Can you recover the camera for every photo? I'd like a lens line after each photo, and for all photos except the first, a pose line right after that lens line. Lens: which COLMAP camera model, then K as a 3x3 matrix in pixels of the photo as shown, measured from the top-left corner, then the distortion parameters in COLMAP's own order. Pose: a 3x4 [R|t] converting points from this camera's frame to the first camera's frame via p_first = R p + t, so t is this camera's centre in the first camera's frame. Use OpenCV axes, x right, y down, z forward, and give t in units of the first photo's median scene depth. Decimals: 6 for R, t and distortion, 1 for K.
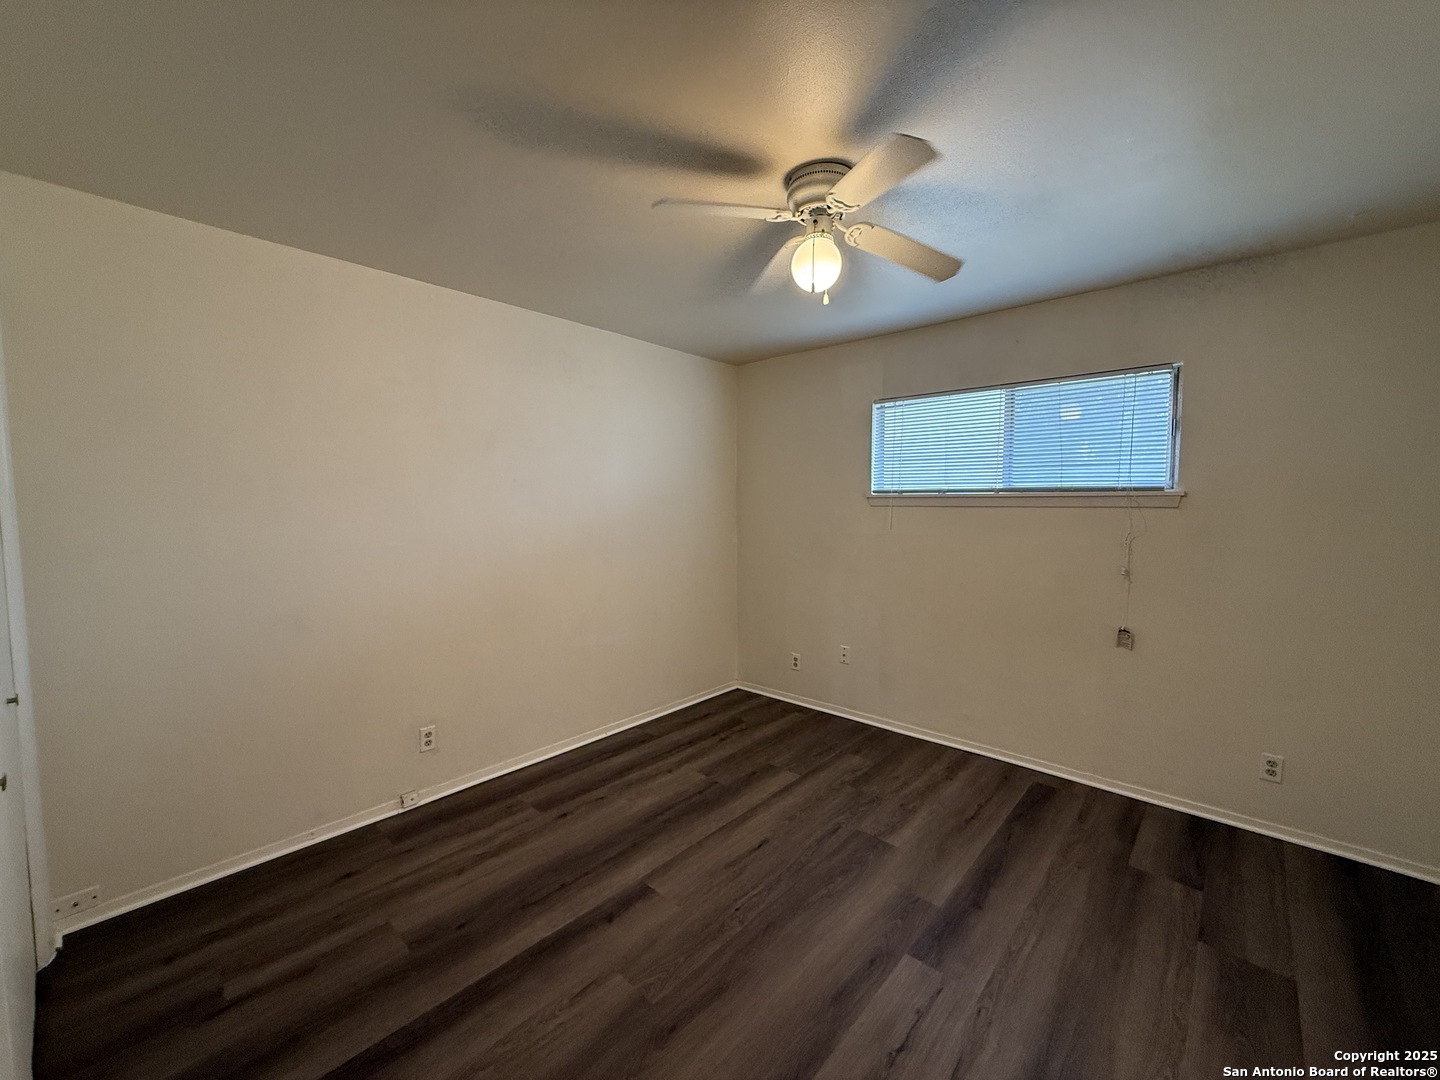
lens RADIAL K [[573.0, 0, 716.4], [0, 573.0, 539.7], [0, 0, 1]] dist [-0.002260, -0.000221]
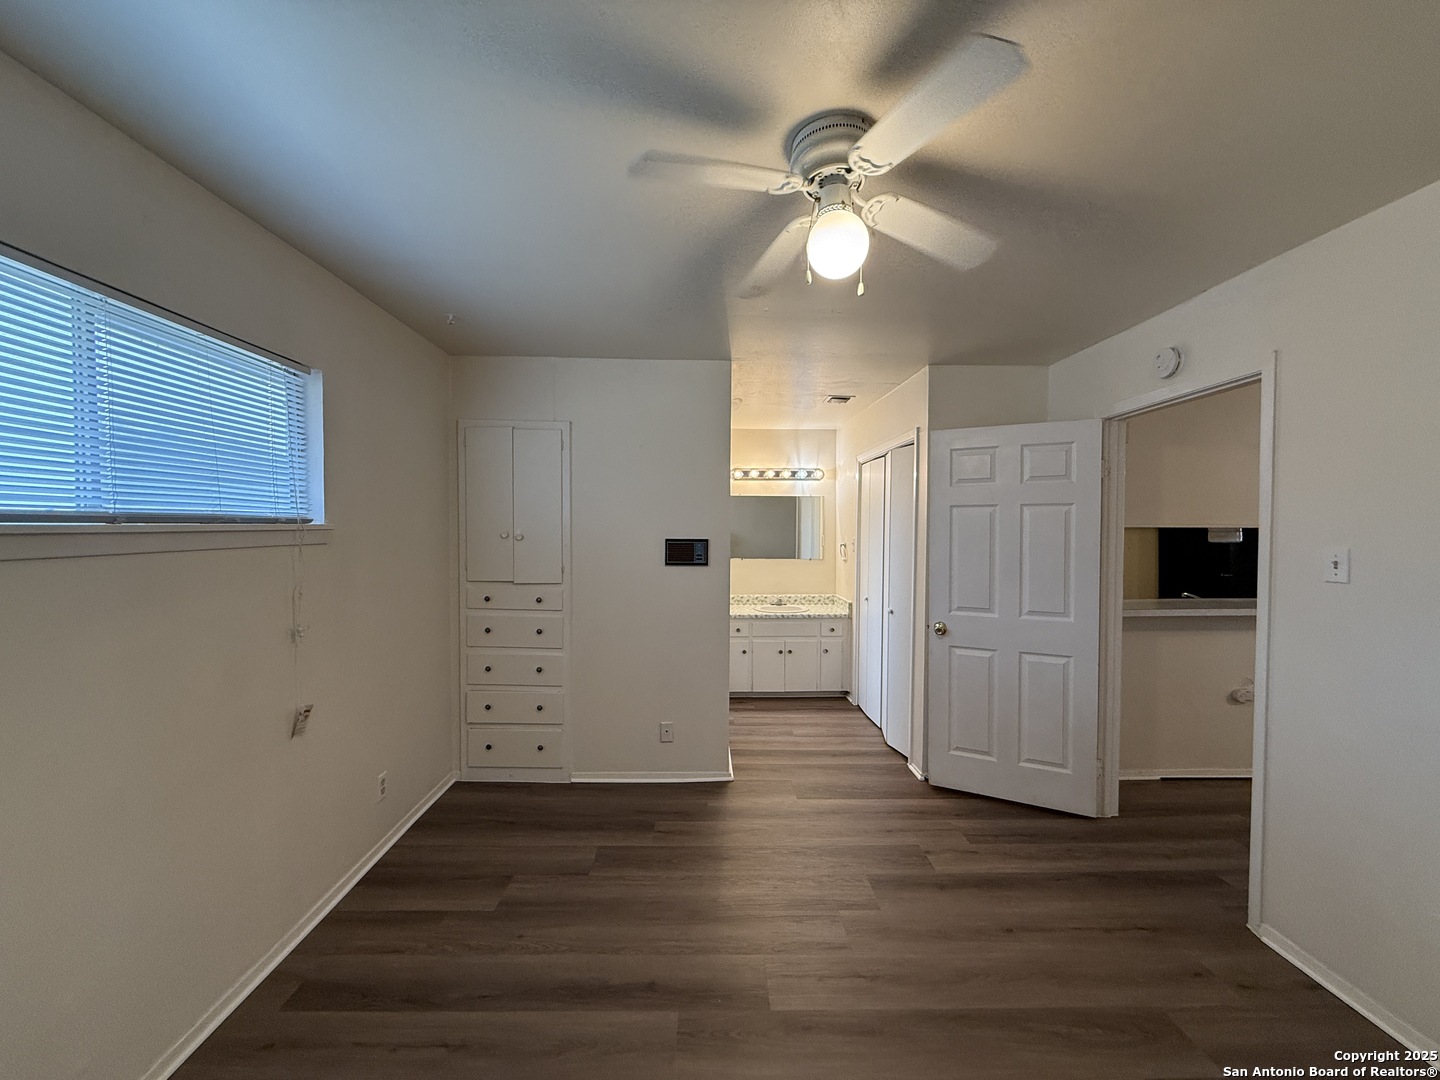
lens RADIAL K [[573.0, 0, 716.4], [0, 573.0, 539.7], [0, 0, 1]] dist [-0.002260, -0.000221]
pose [[-0.687580, -0.018659, 0.725869, -0.174302], [0.050315, 0.996043, 0.073264, -0.082935], [-0.724364, 0.086897, -0.683920, 1.015246]]
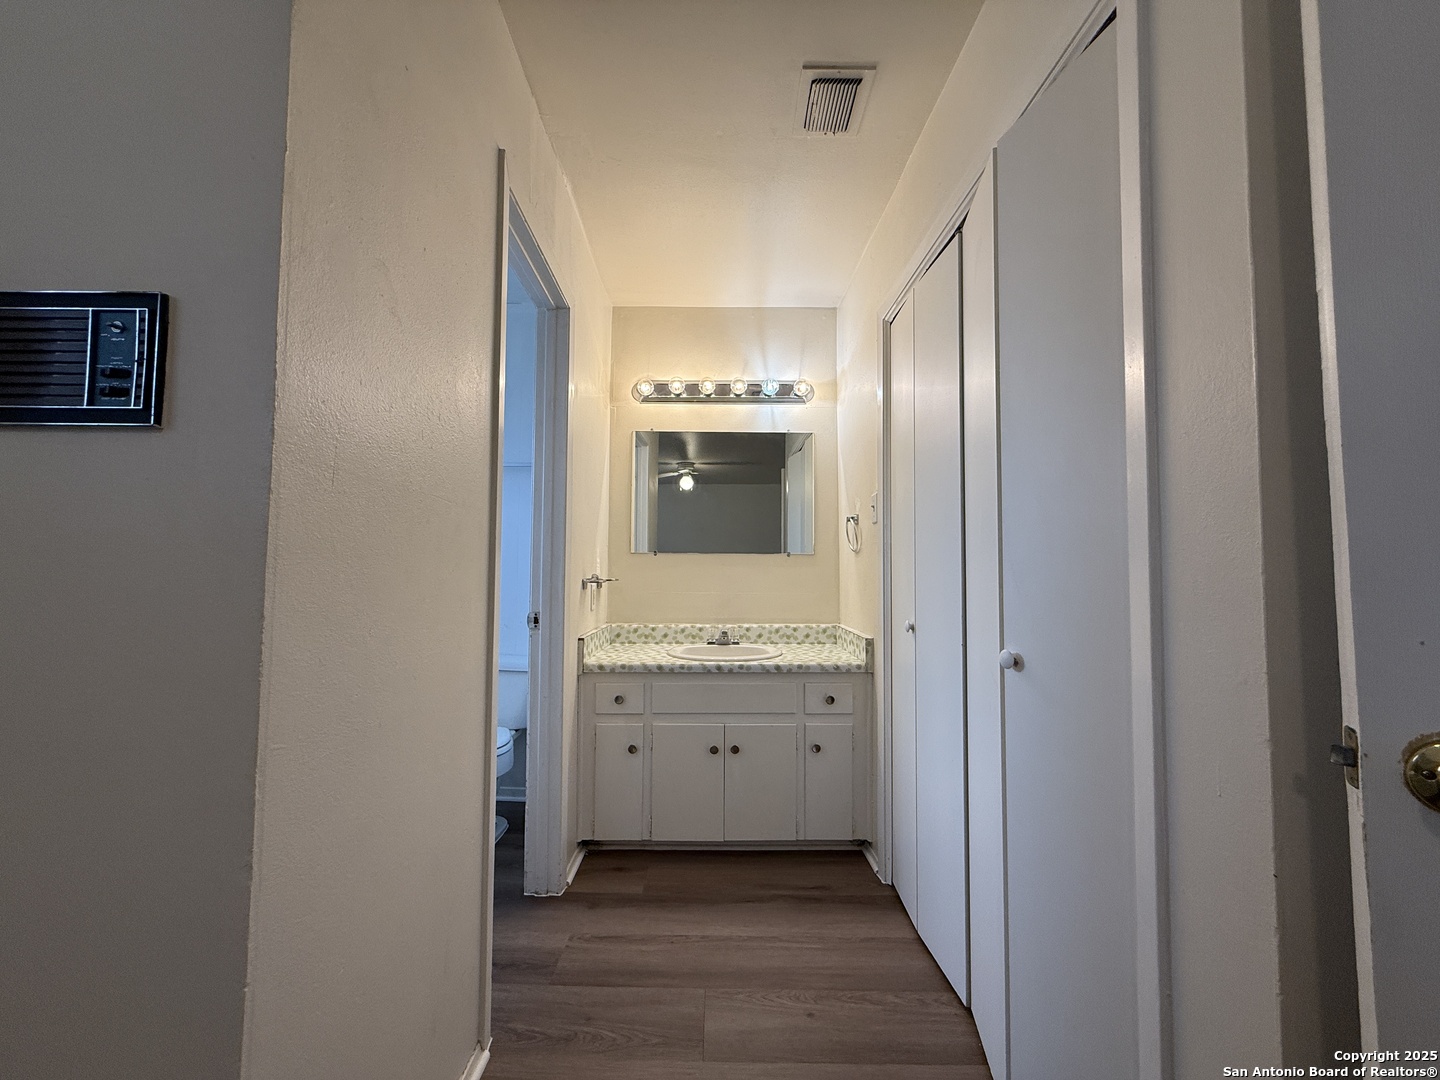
lens RADIAL K [[573.0, 0, 716.4], [0, 573.0, 539.7], [0, 0, 1]] dist [-0.002260, -0.000221]
pose [[-0.672139, 0.036604, 0.739520, 0.339499], [0.049413, 0.998768, -0.004525, 0.105384], [-0.738775, 0.033501, -0.673119, 0.257990]]
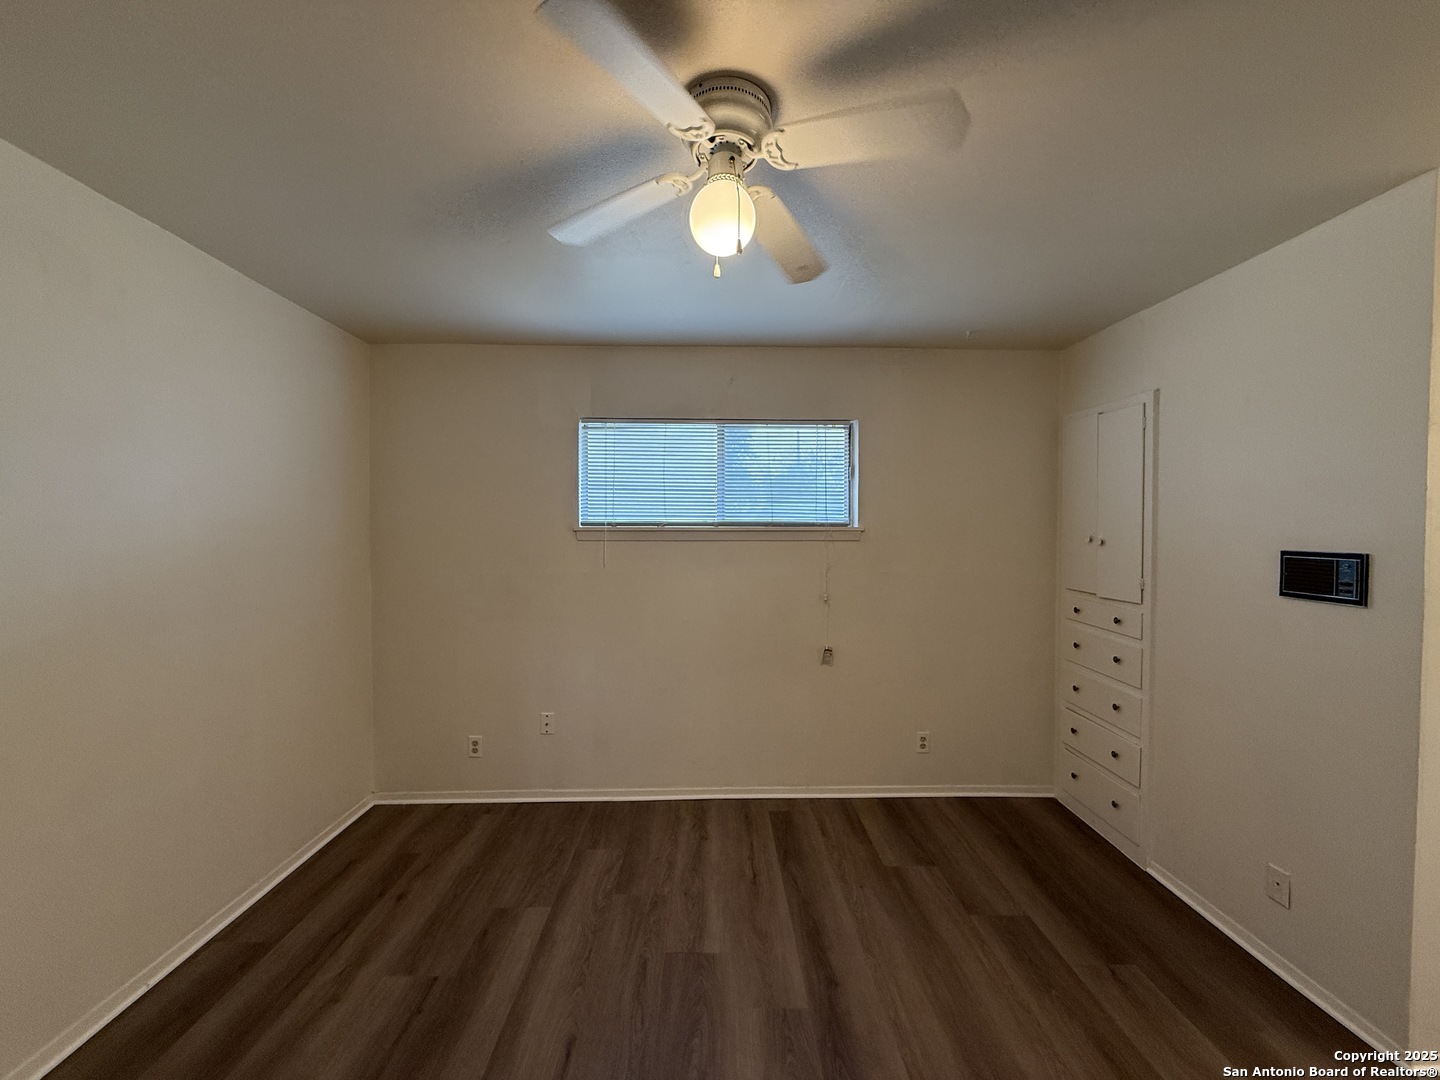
lens RADIAL K [[573.0, 0, 716.4], [0, 573.0, 539.7], [0, 0, 1]] dist [-0.002260, -0.000221]
pose [[0.725615, -0.008684, 0.688046, -0.202540], [0.044854, 0.998391, -0.034702, -0.026100], [-0.686638, 0.056042, 0.724836, 0.295359]]
